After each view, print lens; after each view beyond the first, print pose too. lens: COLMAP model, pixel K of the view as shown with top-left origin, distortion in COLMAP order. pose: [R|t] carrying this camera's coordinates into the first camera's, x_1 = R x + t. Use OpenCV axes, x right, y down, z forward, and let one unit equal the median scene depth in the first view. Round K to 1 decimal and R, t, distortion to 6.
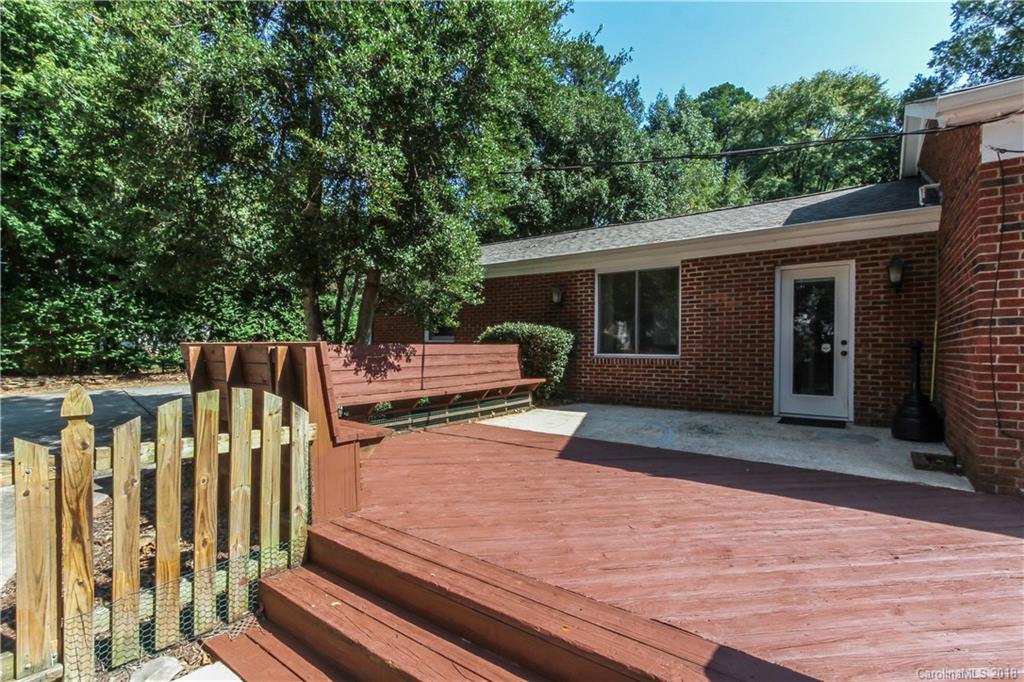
lens RADIAL K [[492.0, 0, 510.0], [0, 492.0, 343.2], [0, 0, 1]] dist [0.008235, -0.000653]
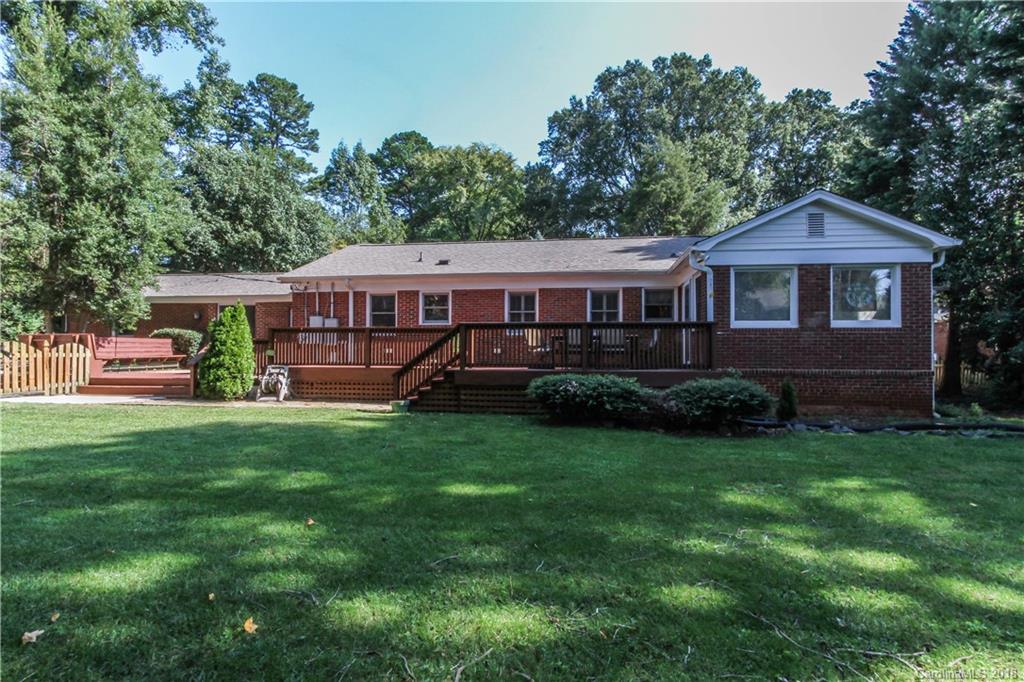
lens RADIAL K [[504.4, 0, 513.7], [0, 504.4, 351.1], [0, 0, 1]] dist [-0.004307, -0.000232]
pose [[0.864454, -0.005218, 0.502684, 0.171477], [0.001133, 0.999964, 0.008430, 0.033121], [-0.502710, -0.006718, 0.864429, -1.356779]]
